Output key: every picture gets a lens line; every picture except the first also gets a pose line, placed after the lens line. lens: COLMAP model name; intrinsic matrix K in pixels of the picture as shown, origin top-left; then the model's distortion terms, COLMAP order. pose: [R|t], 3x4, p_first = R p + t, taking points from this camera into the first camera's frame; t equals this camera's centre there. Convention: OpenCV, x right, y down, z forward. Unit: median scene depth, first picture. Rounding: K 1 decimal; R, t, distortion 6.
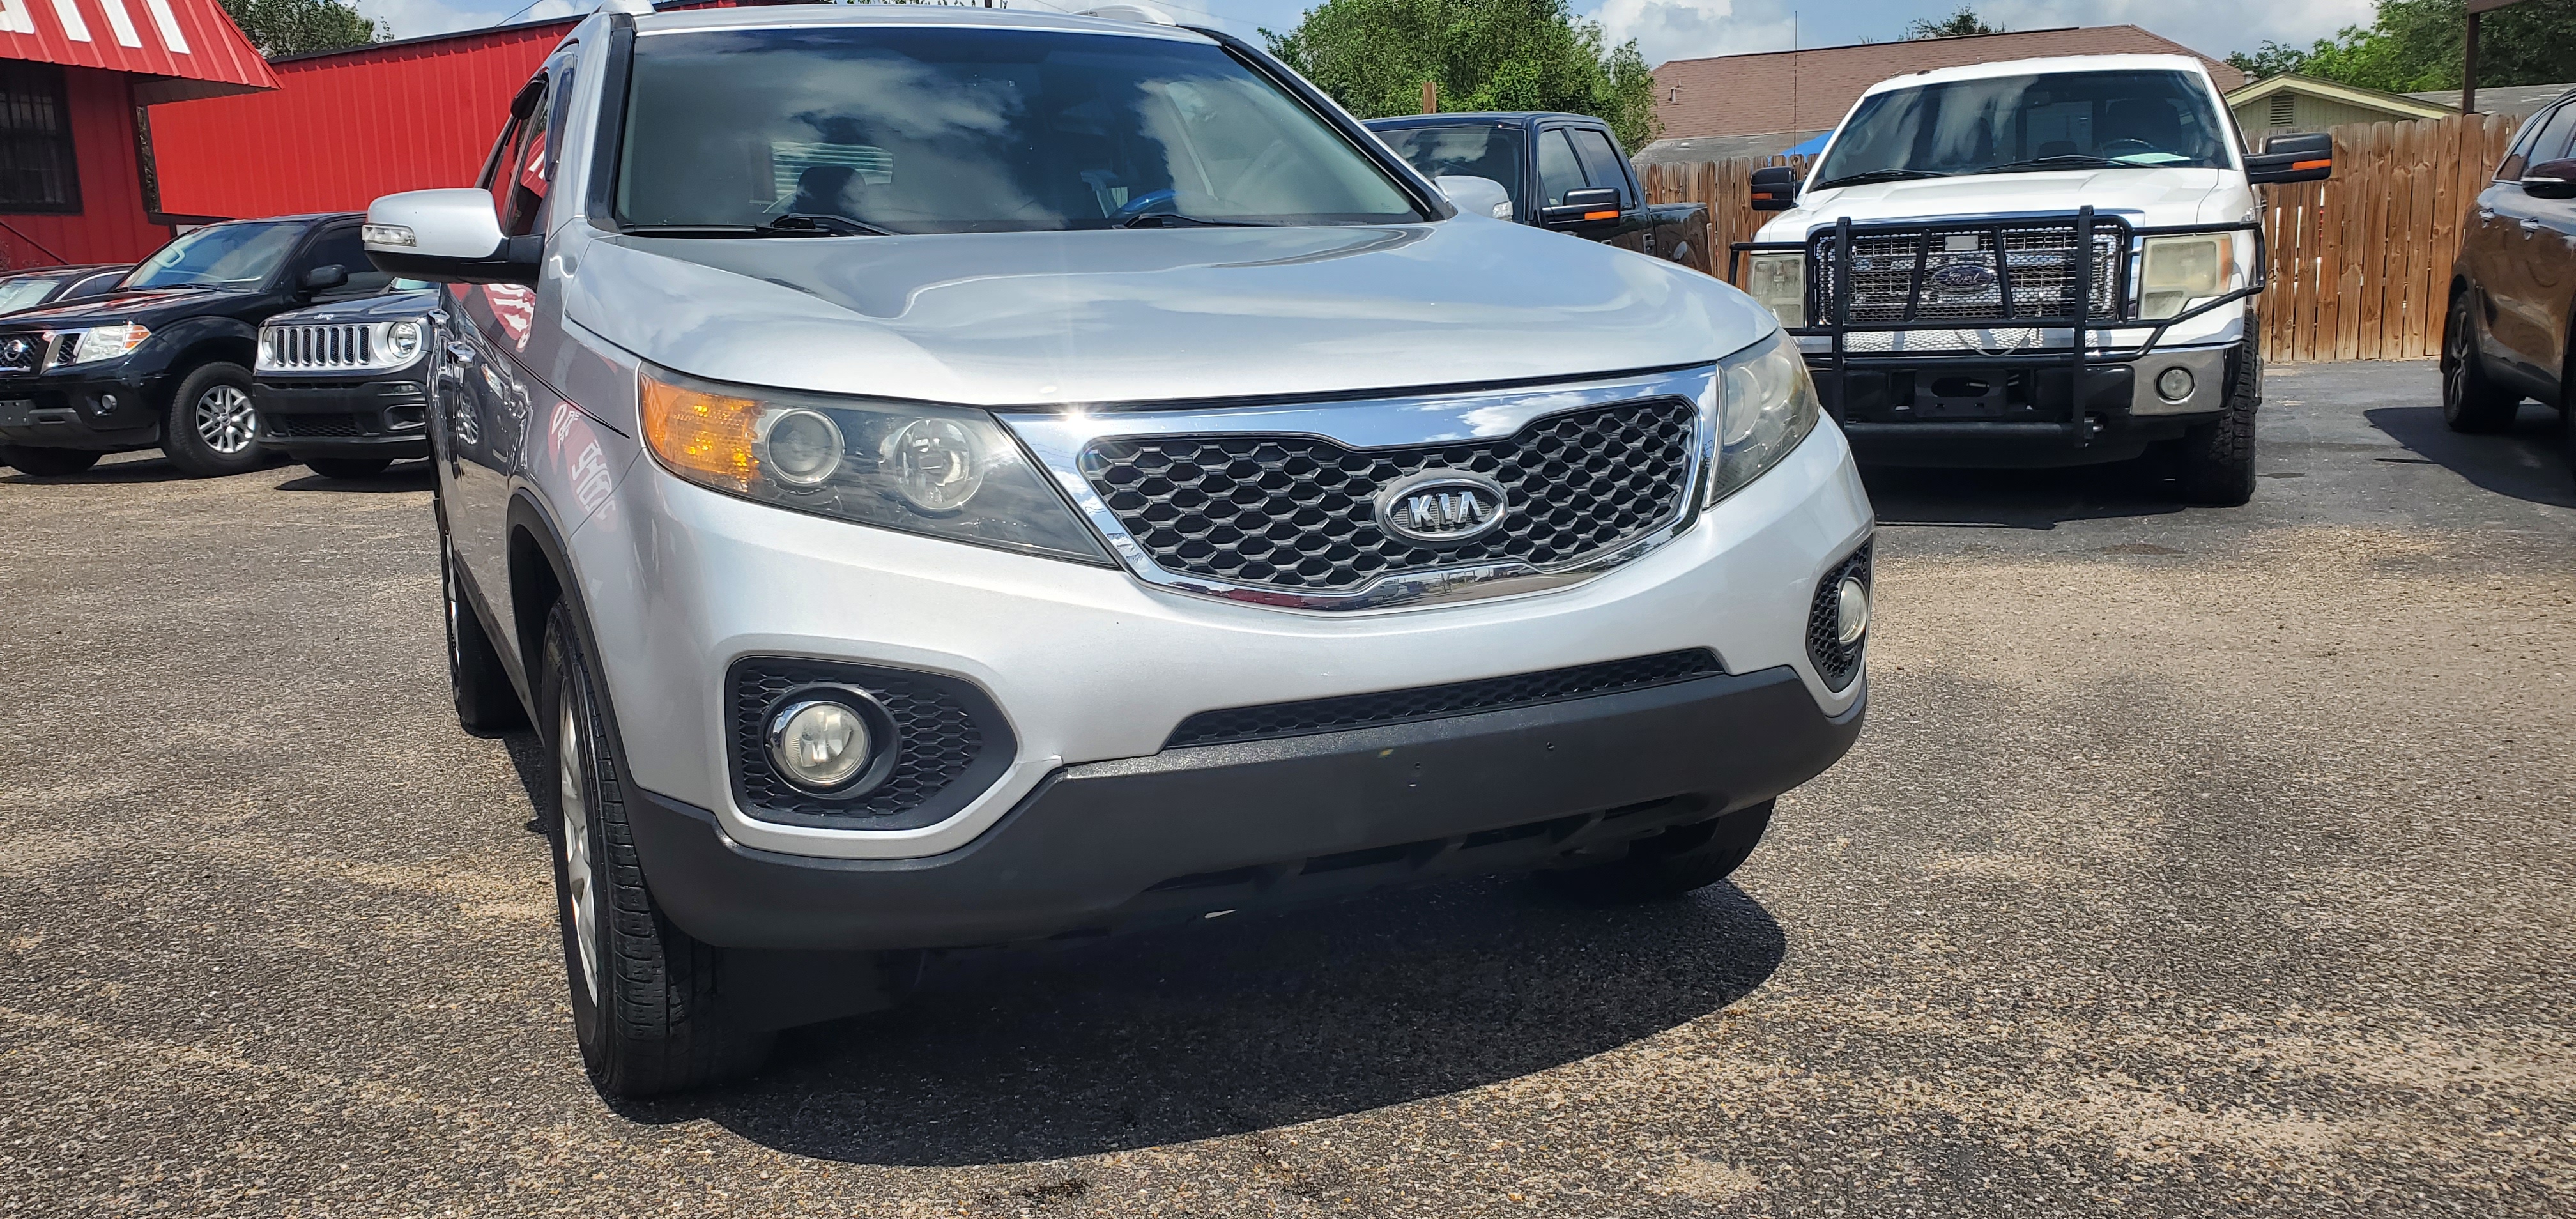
lens RADIAL K [[2054.2, 0, 1256.1], [0, 2054.2, 560.6], [0, 0, 1]] dist [0.034640, -0.015862]
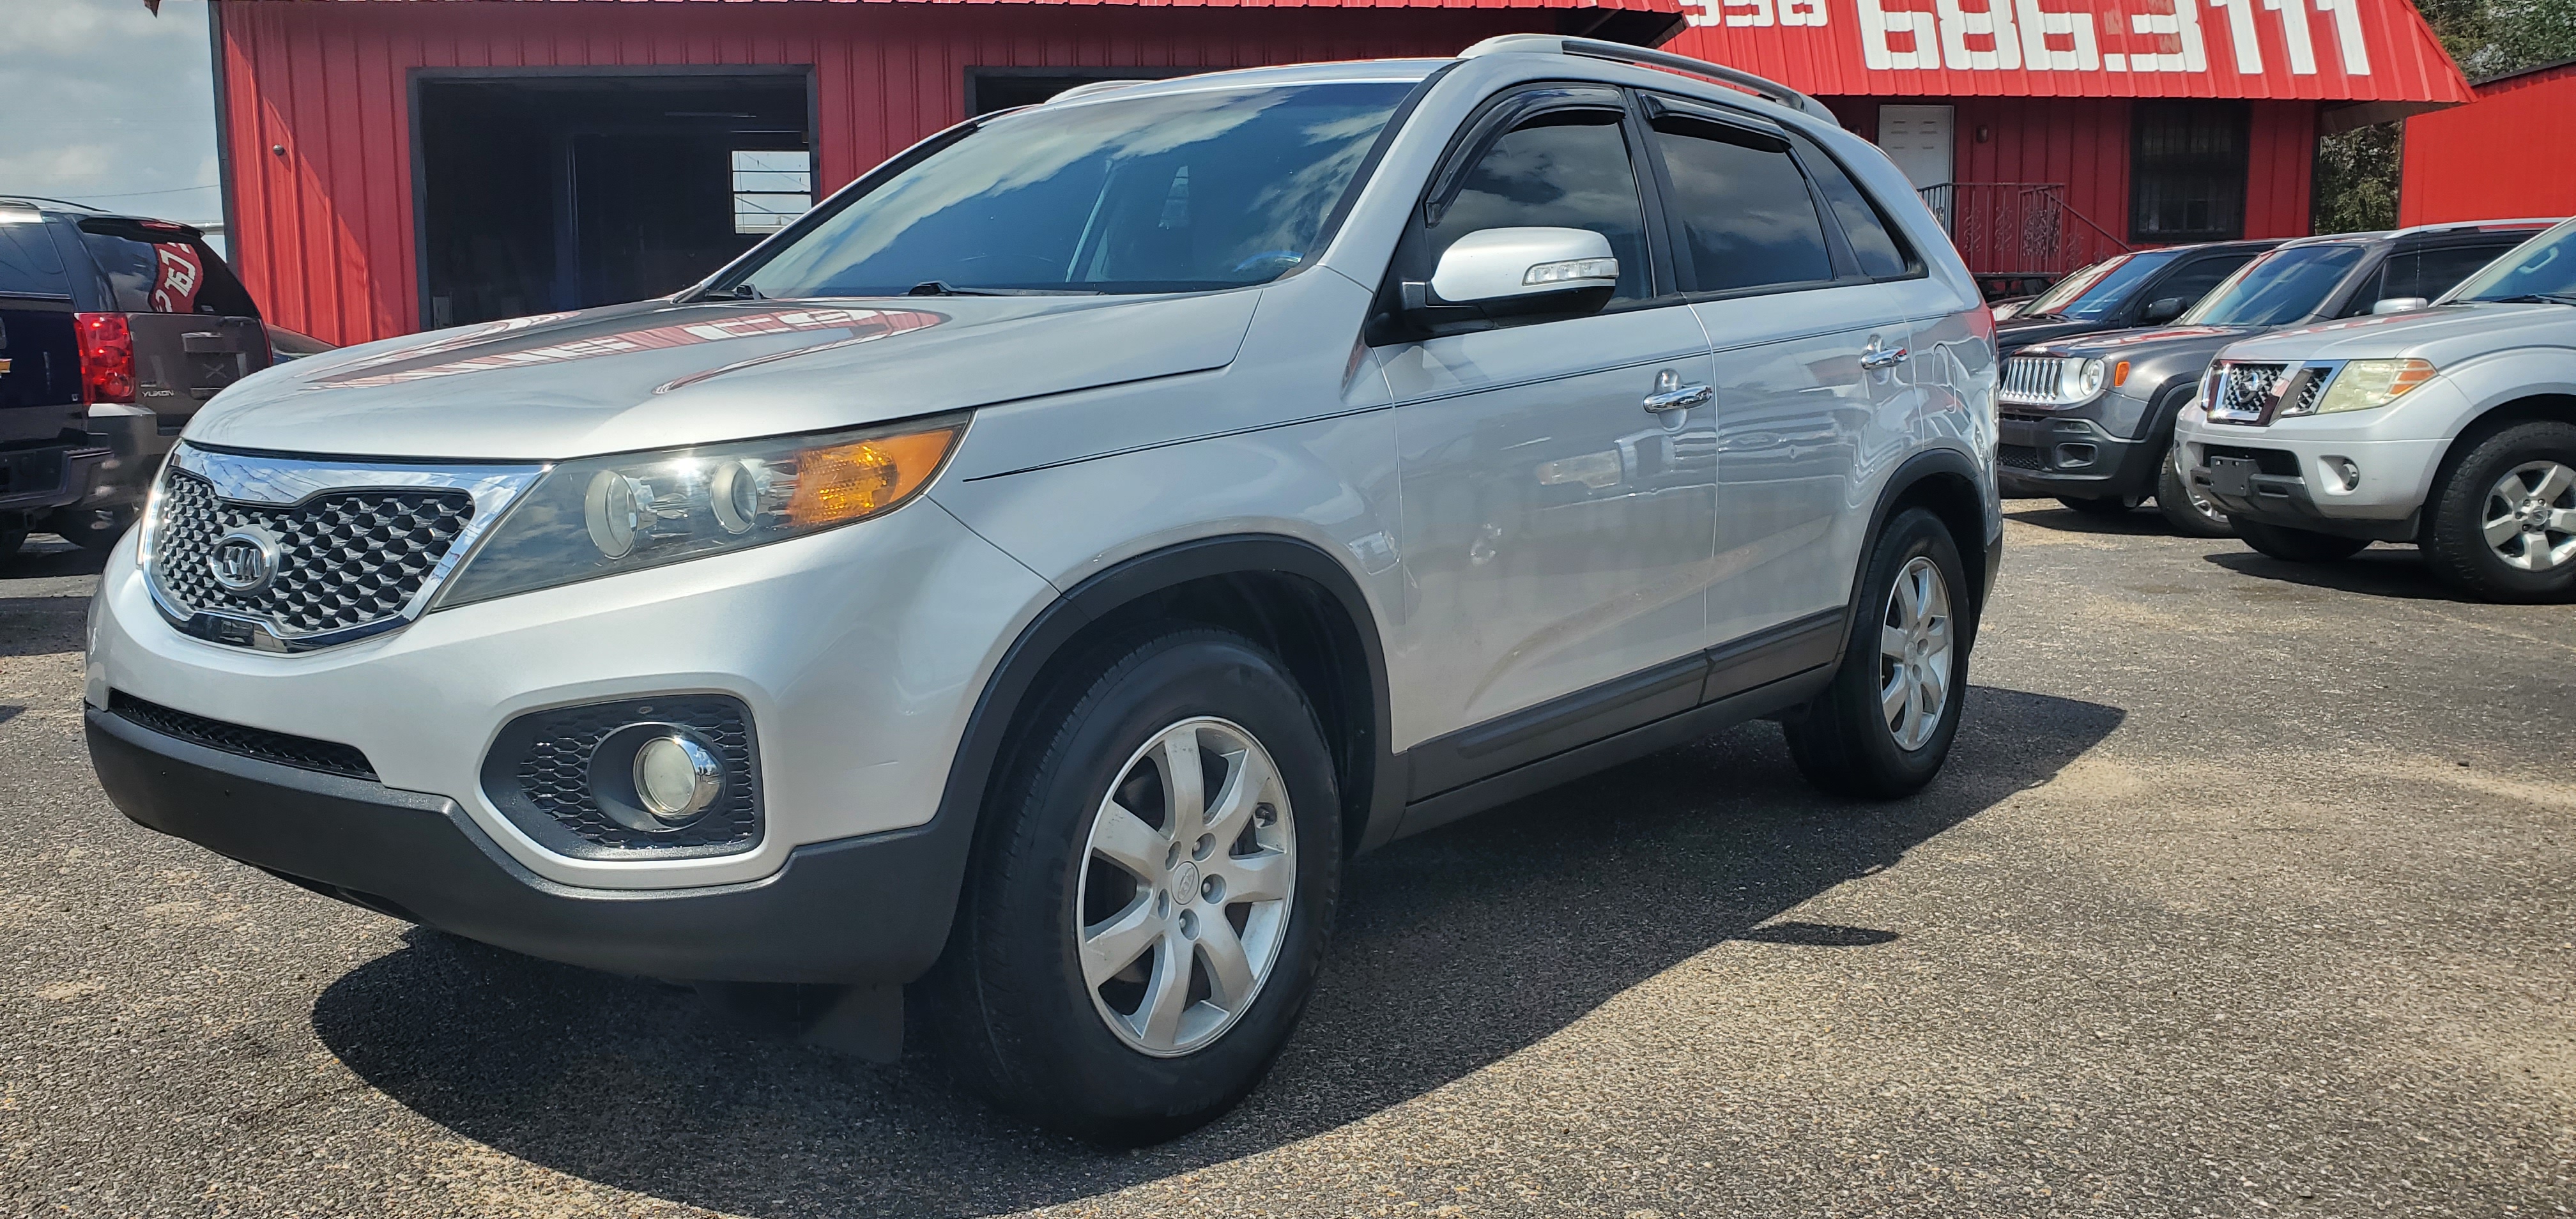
lens RADIAL K [[2054.2, 0, 1288.4], [0, 2054.2, 608.7], [0, 0, 1]] dist [0.034640, -0.015862]
pose [[0.429377, 0.153401, -0.890002, 1.291804], [-0.140800, 0.984789, 0.101811, -0.186842], [0.892082, 0.081597, 0.444444, 0.985724]]
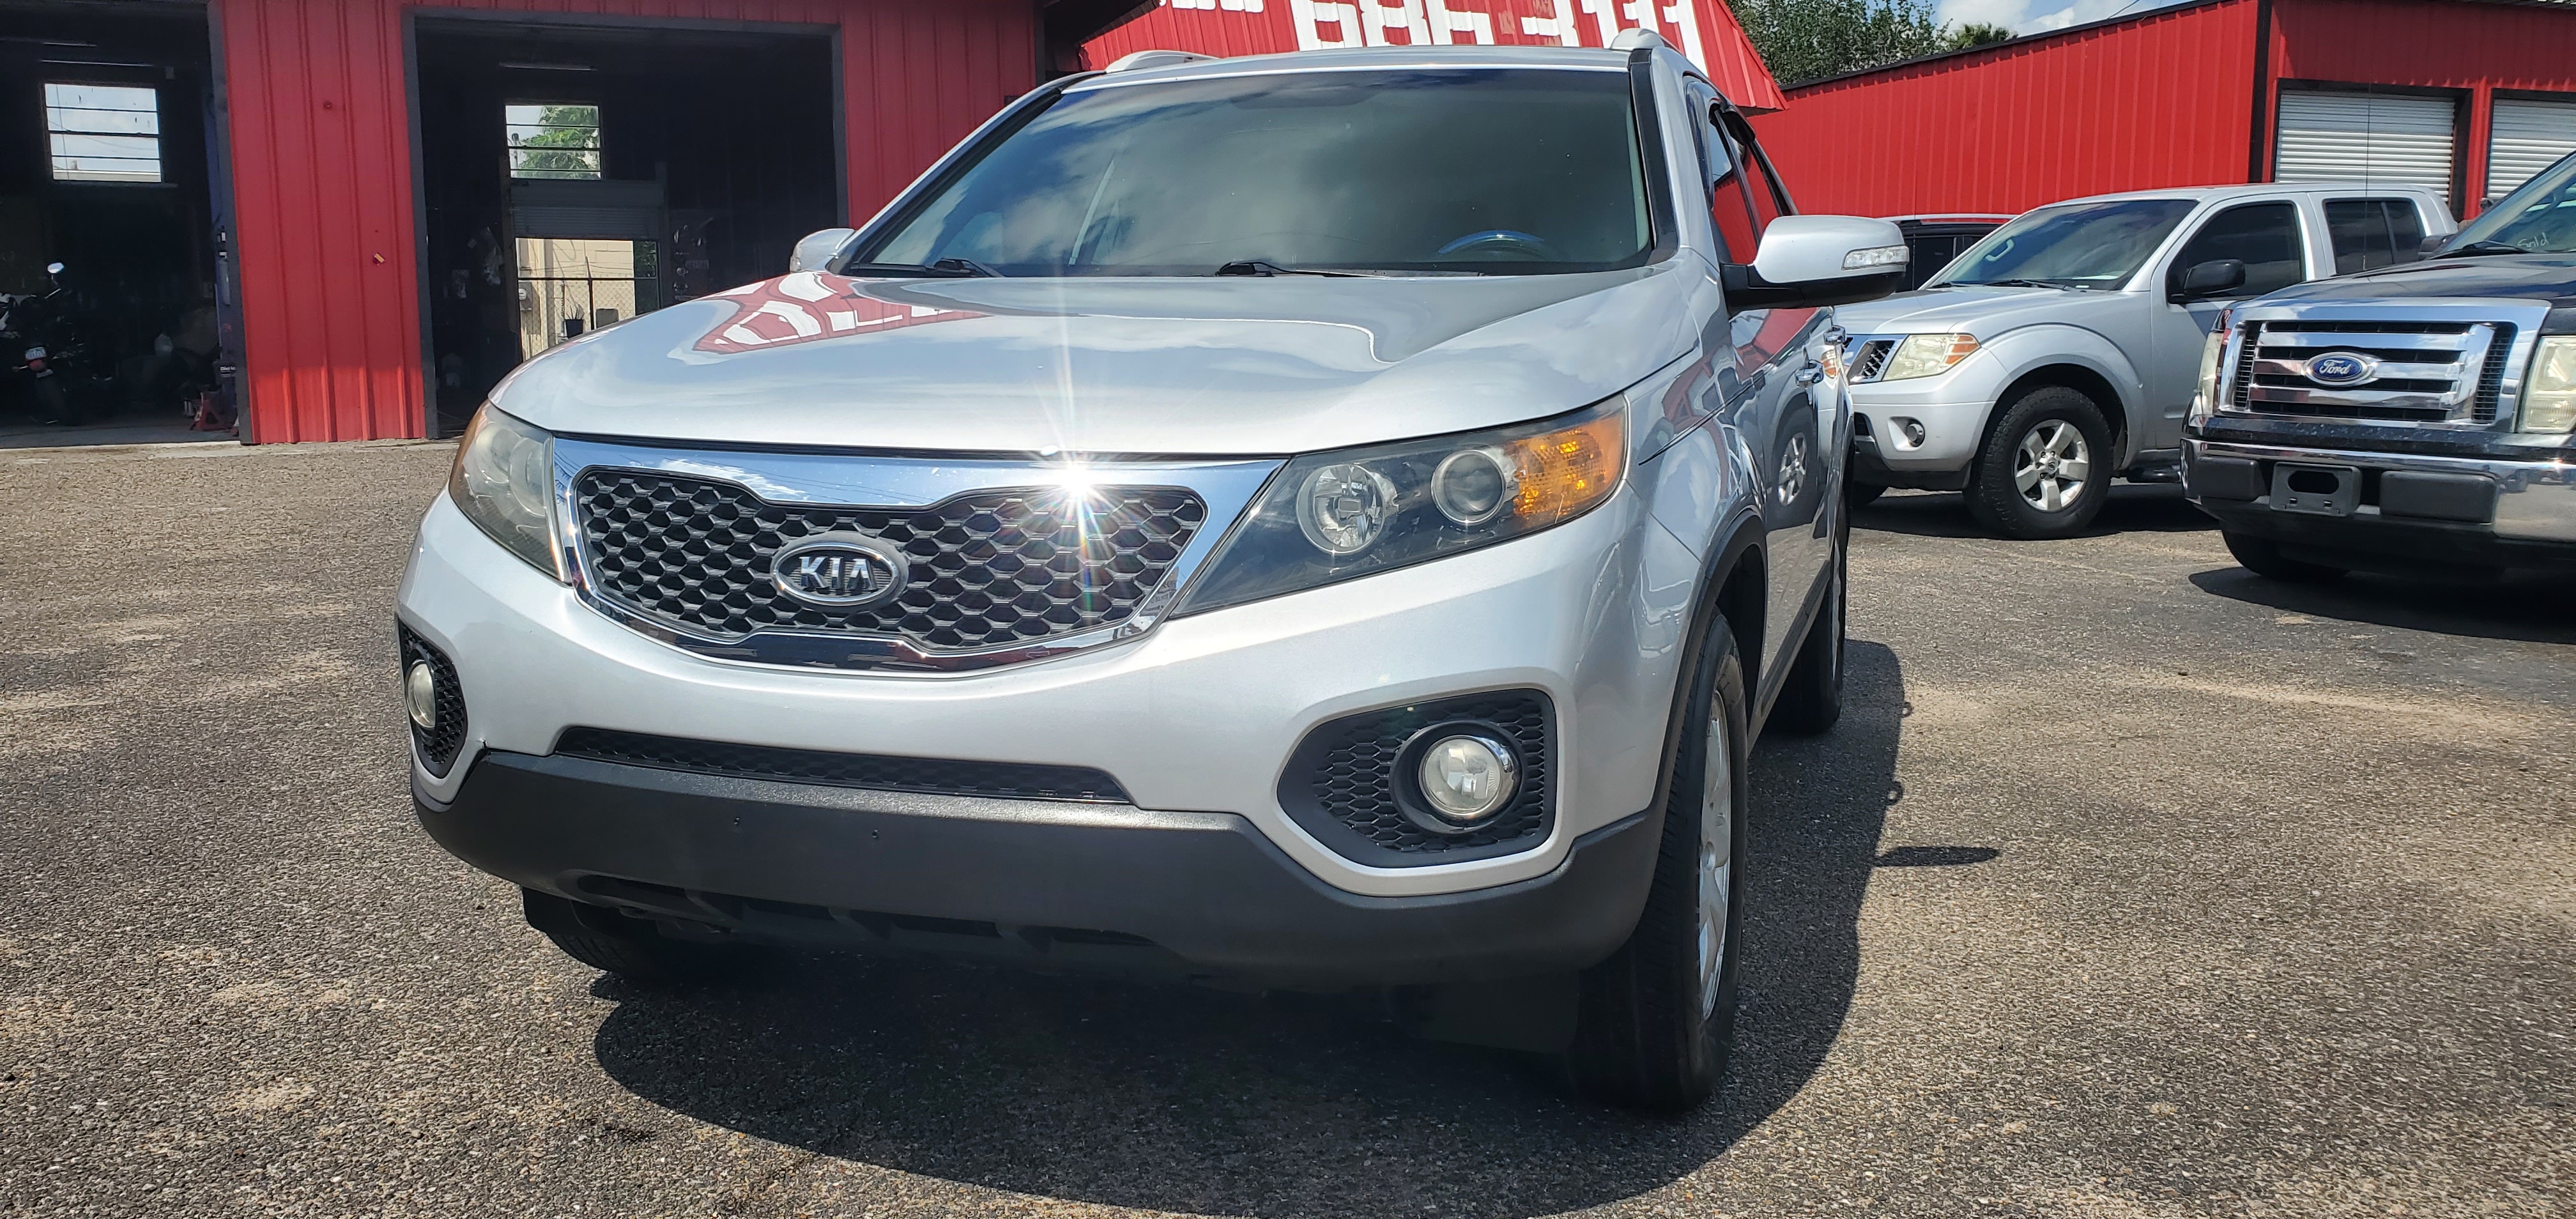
lens RADIAL K [[2054.2, 0, 1261.9], [0, 2054.2, 584.2], [0, 0, 1]] dist [0.034640, -0.015862]
pose [[0.710573, 0.133062, -0.690927, 0.893397], [-0.127859, 0.990026, 0.059169, -0.101381], [0.691909, 0.046297, 0.720499, 0.422299]]
